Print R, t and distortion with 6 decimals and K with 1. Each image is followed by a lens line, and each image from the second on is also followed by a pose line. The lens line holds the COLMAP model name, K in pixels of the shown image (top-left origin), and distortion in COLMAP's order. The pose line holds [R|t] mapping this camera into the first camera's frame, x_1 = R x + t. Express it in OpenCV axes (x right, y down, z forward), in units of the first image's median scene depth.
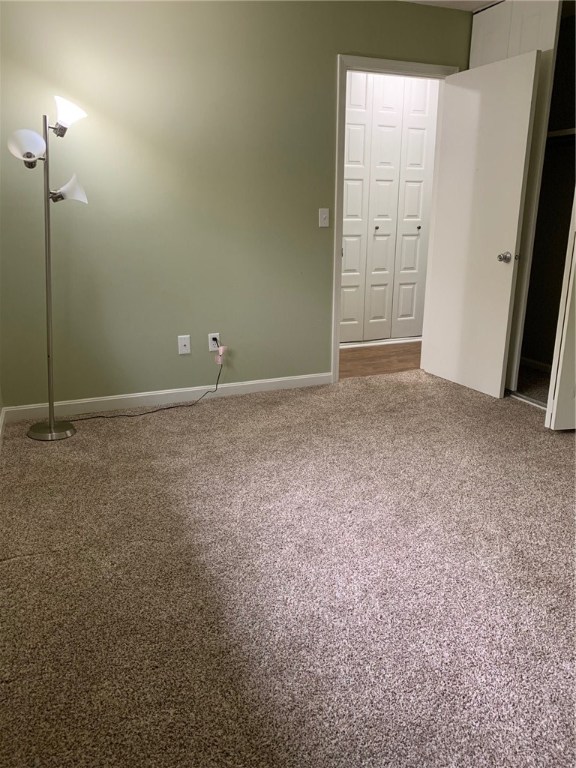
lens RADIAL K [[588.8, 0, 287.9], [0, 588.8, 385.1], [0, 0, 1]] dist [-0.006927, -0.011572]
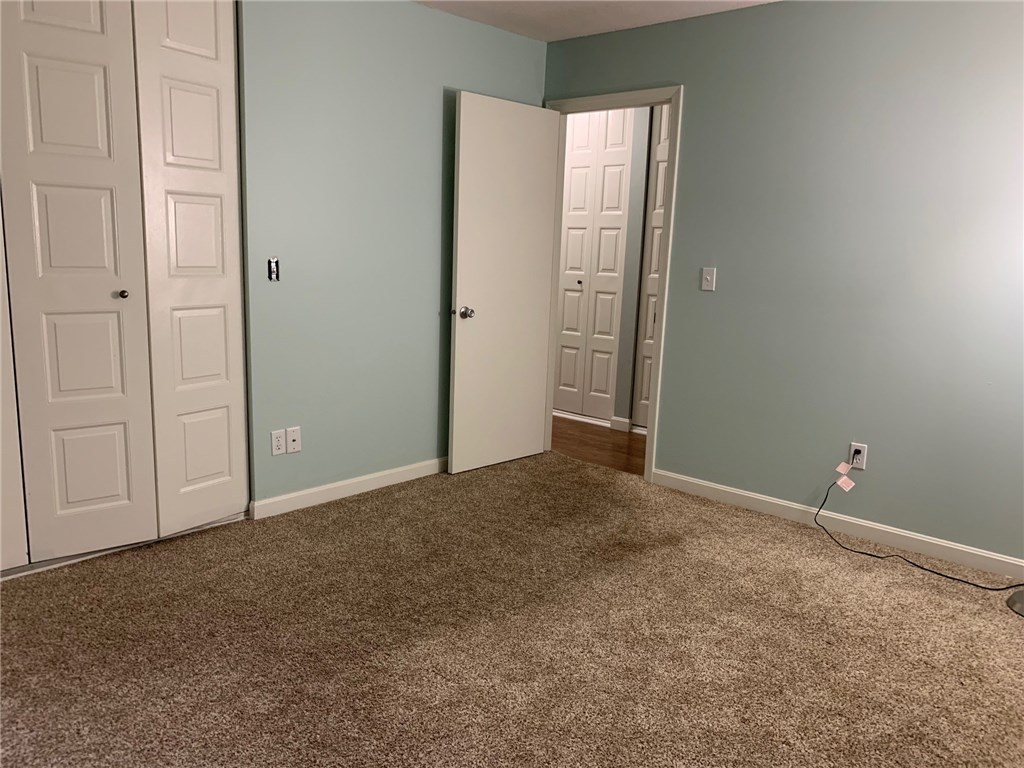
lens RADIAL K [[785.0, 0, 511.3], [0, 785.0, 383.6], [0, 0, 1]] dist [-0.006927, -0.011572]
pose [[0.375368, 0.166687, -0.911764, 1.210308], [-0.309796, 0.949686, 0.046079, -0.152270], [0.873571, 0.265164, 0.408121, 0.499856]]
